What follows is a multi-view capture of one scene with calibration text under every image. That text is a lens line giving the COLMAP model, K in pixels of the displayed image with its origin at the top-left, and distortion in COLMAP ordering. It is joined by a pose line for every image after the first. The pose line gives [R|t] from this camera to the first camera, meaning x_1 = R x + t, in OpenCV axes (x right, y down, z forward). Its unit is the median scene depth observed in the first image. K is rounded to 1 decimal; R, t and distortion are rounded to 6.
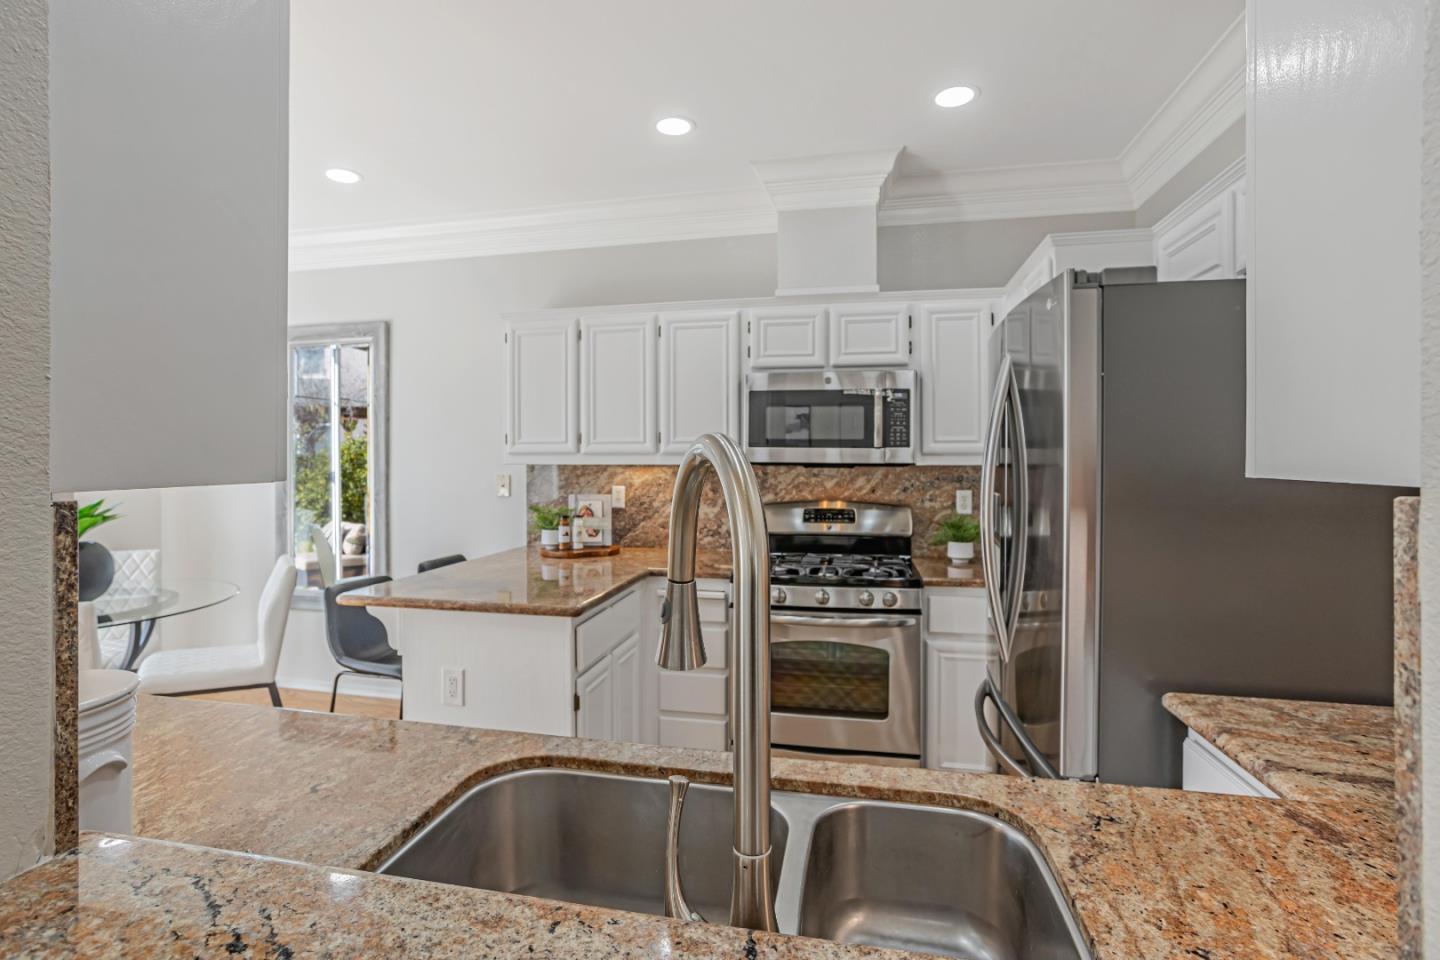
lens RADIAL K [[706.8, 0, 720.2], [0, 706.8, 466.6], [0, 0, 1]] dist [-0.029998, 0.018810]
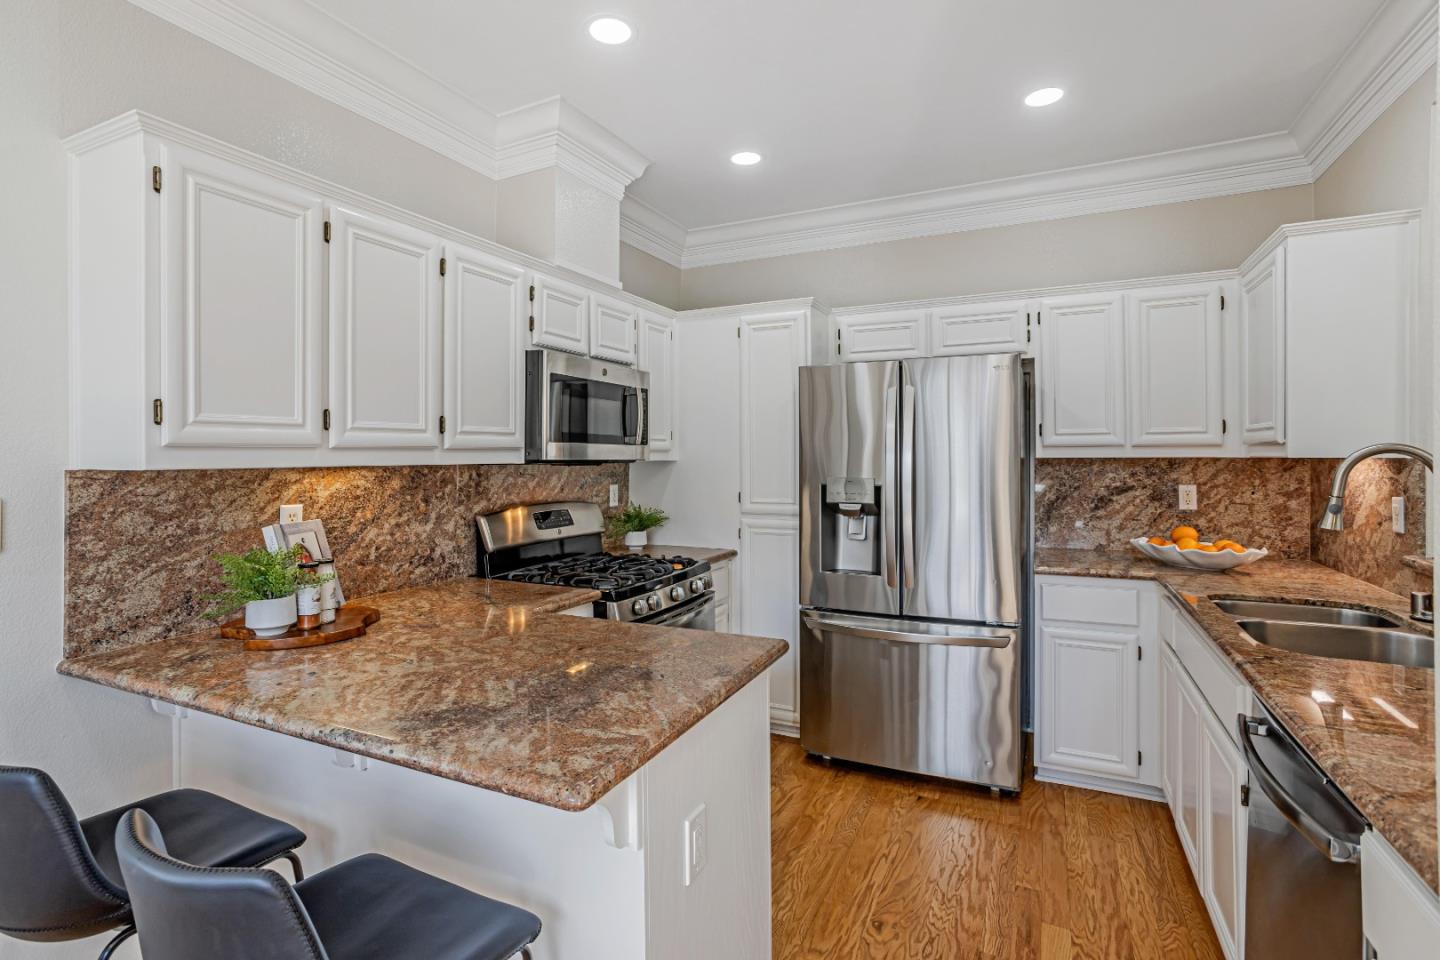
lens RADIAL K [[706.8, 0, 690.0], [0, 706.8, 461.7], [0, 0, 1]] dist [-0.029998, 0.018810]
pose [[0.253321, -0.008993, 0.967340, -0.654543], [0.013661, 0.999890, 0.005719, -0.006184], [-0.967286, 0.011766, 0.253416, 0.589679]]
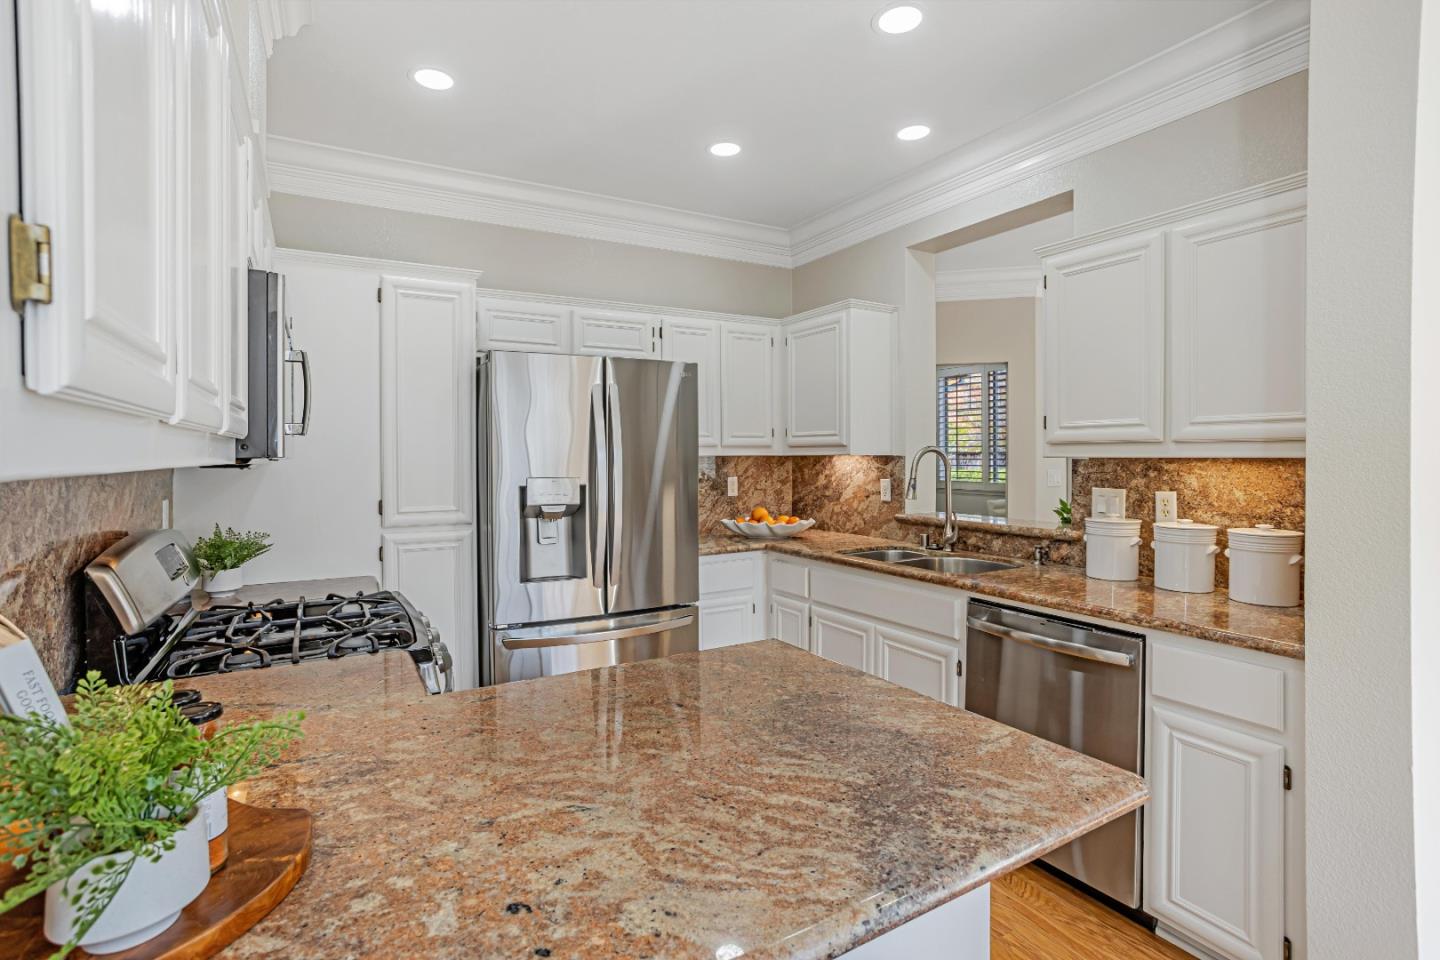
lens RADIAL K [[706.8, 0, 730.8], [0, 706.8, 458.9], [0, 0, 1]] dist [-0.029998, 0.018810]
pose [[-0.687385, 0.001243, 0.726292, -0.475220], [0.011855, 0.999885, 0.009508, -0.003941], [-0.726196, 0.015146, -0.687320, 1.031558]]
